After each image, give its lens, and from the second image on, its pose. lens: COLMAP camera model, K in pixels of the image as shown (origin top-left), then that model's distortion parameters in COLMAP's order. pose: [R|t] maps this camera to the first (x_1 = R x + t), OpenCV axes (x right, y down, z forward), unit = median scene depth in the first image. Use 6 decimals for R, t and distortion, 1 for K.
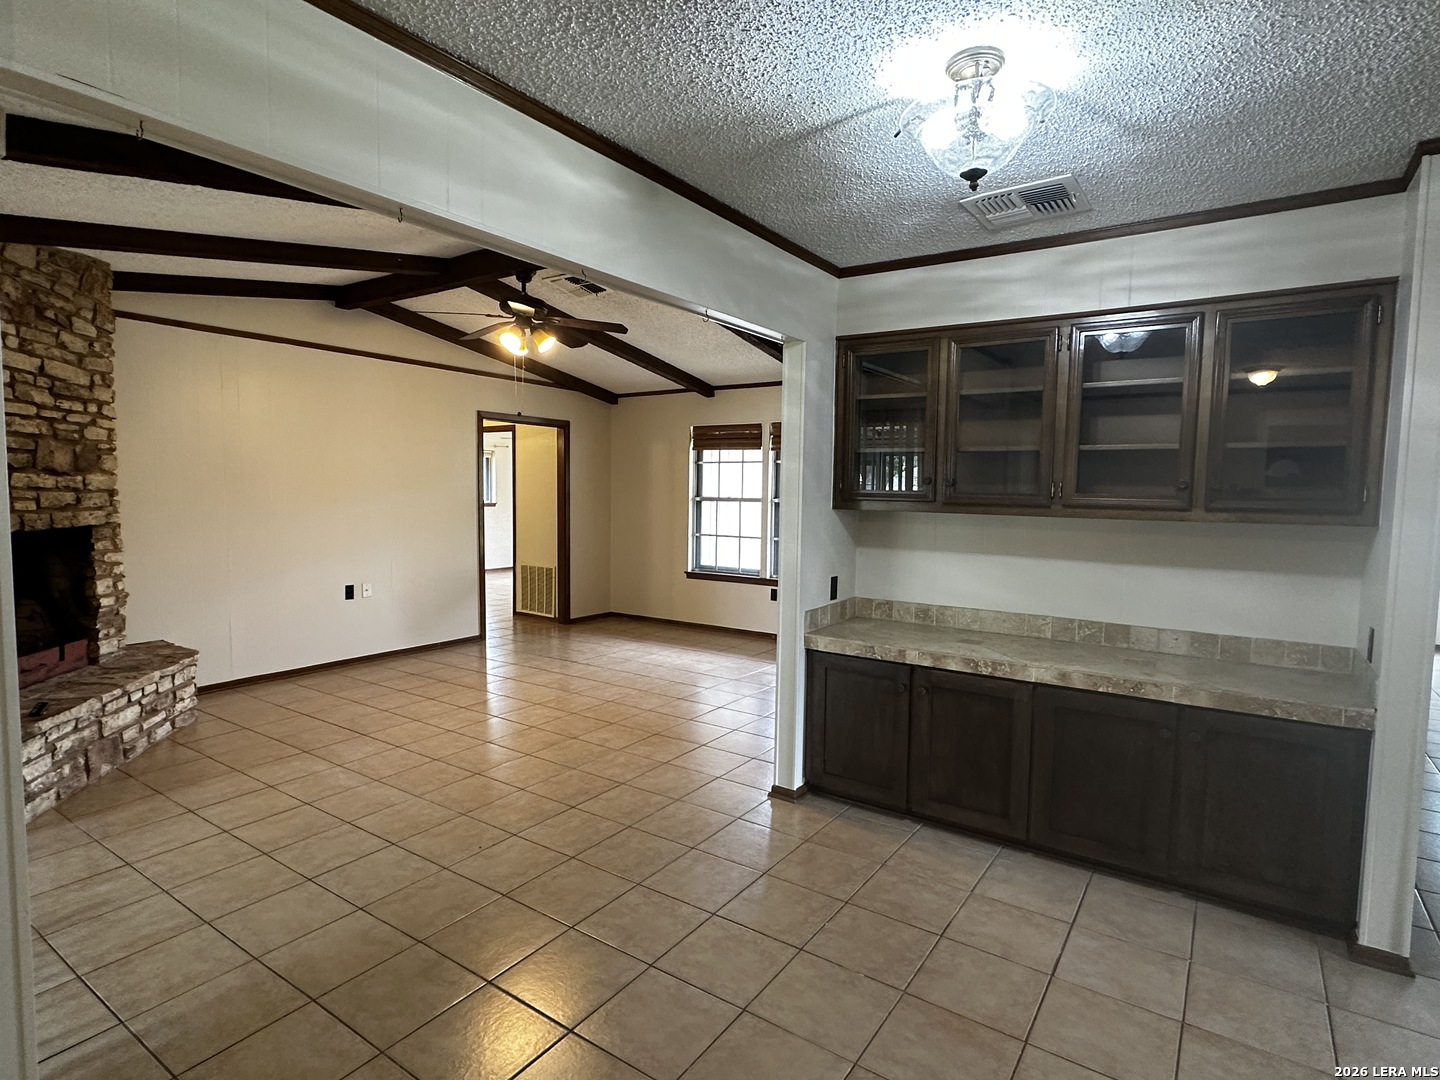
lens RADIAL K [[761.4, 0, 718.6], [0, 761.4, 547.8], [0, 0, 1]] dist [0.000045, -0.001280]
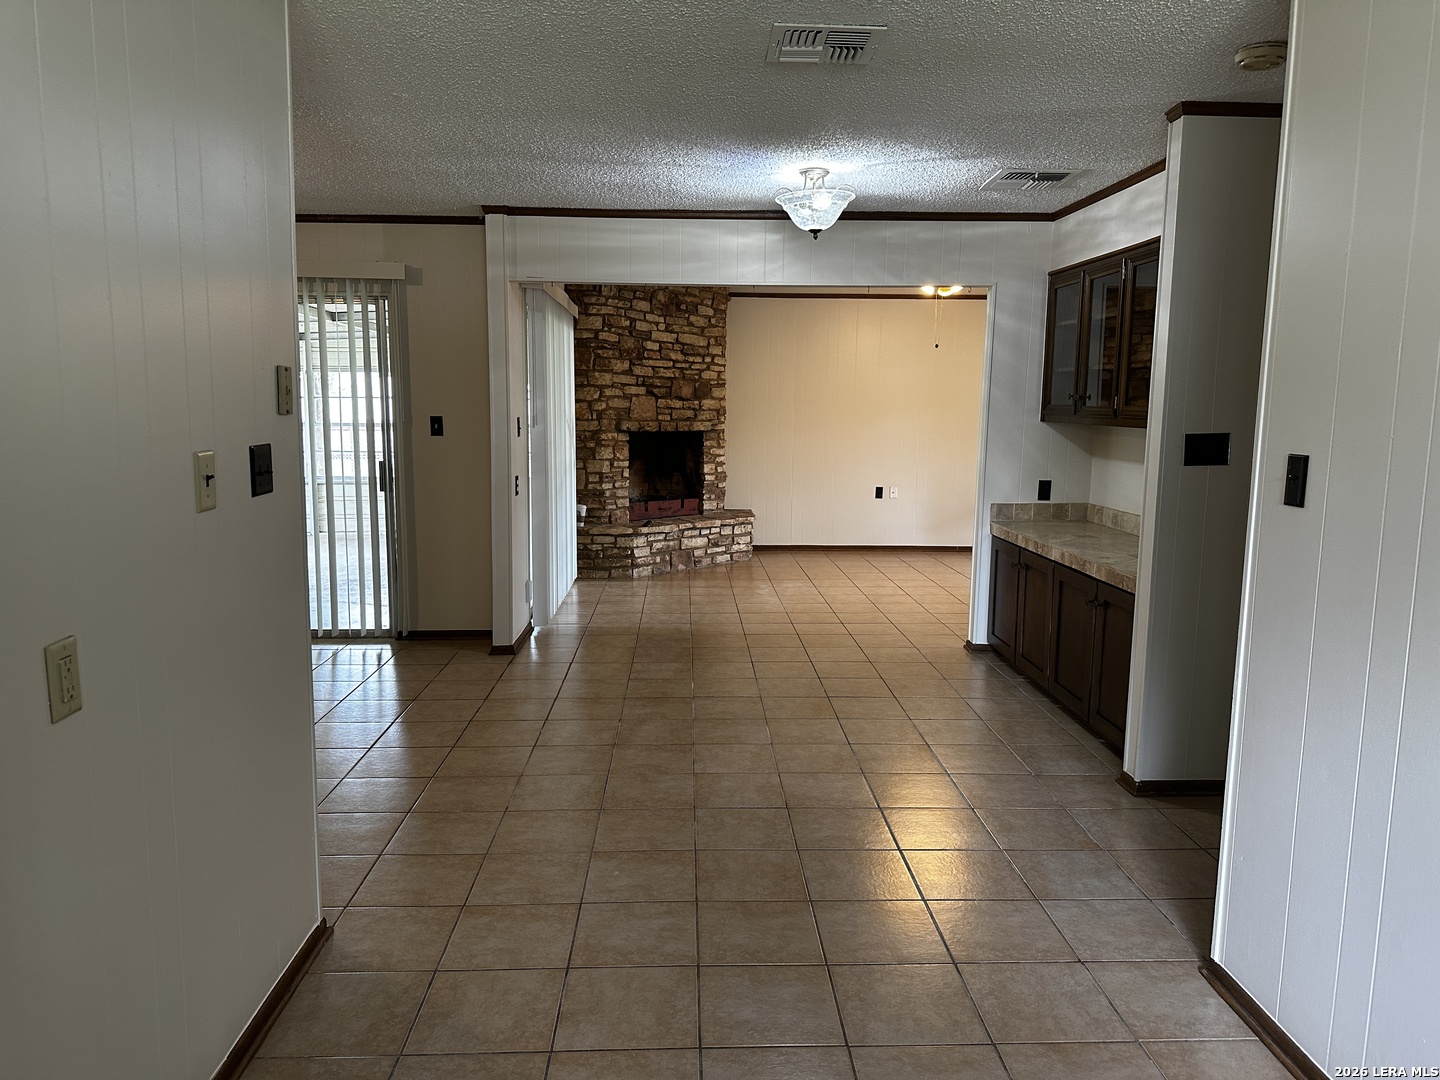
lens RADIAL K [[1010.6, 0, 720.0], [0, 1010.6, 540.0], [0, 0, 1]] dist [0.209392, -0.341245]
pose [[0.595111, 0.101228, -0.797243, 1.121441], [-0.067551, 0.994825, 0.075892, 0.042684], [0.800800, 0.008690, 0.598869, -0.340708]]
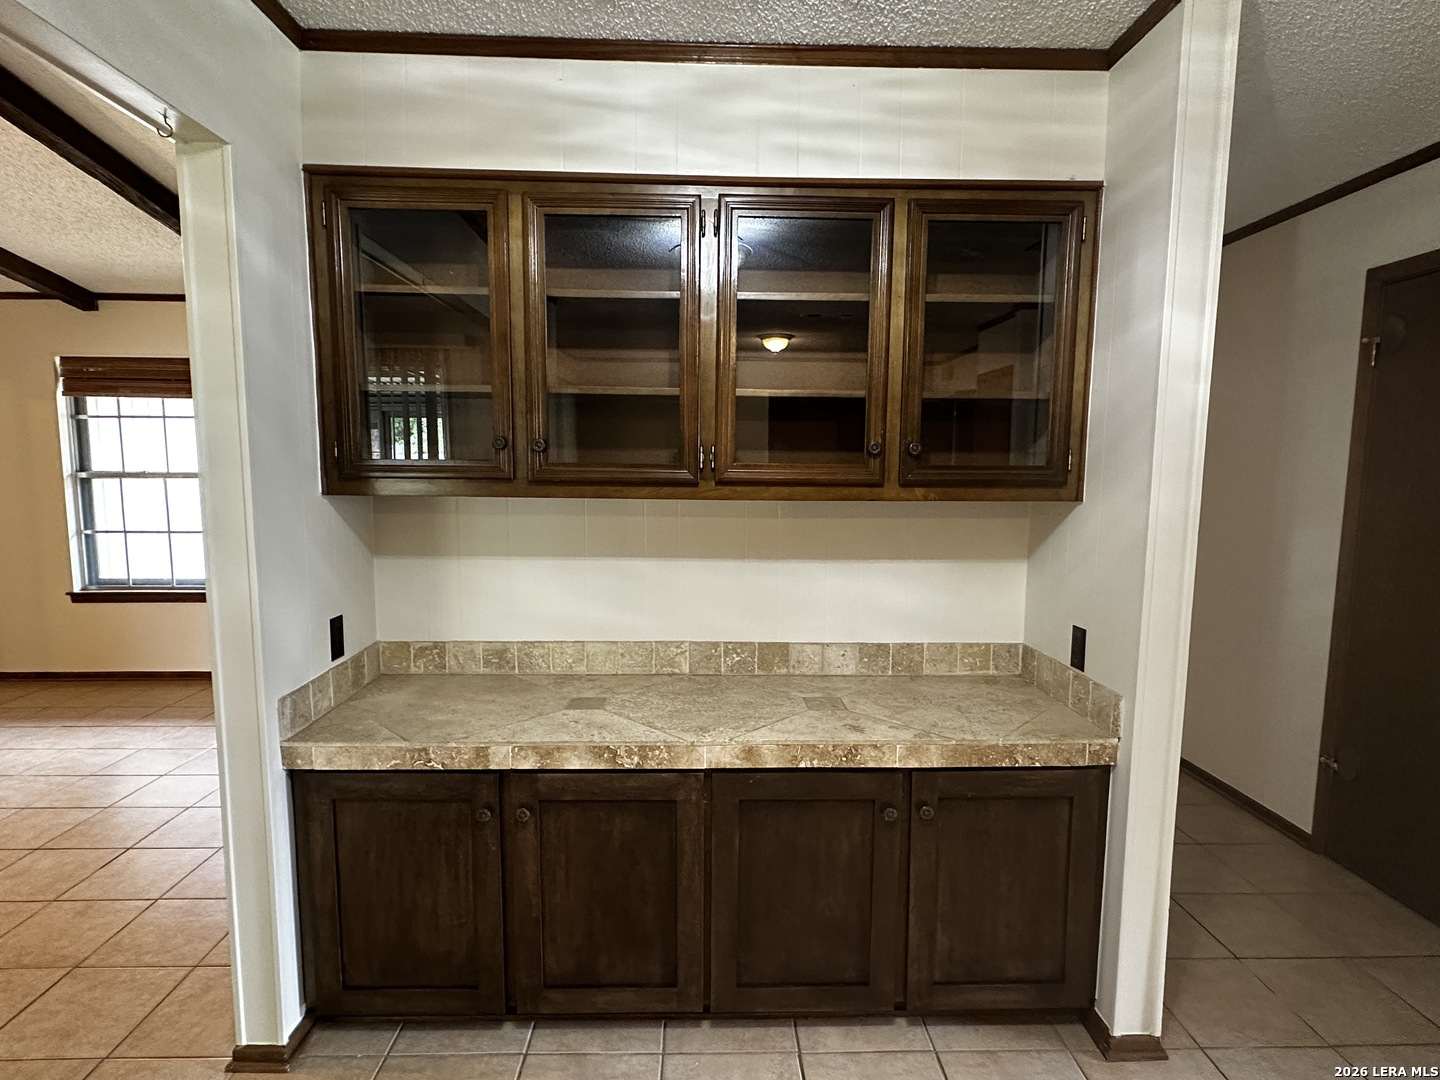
lens RADIAL K [[761.4, 0, 718.6], [0, 761.4, 547.8], [0, 0, 1]] dist [0.000045, -0.001280]
pose [[0.810325, -0.074902, 0.581174, 0.059649], [0.050426, 0.997031, 0.058189, -0.030596], [-0.583807, -0.017846, 0.811696, 0.390539]]
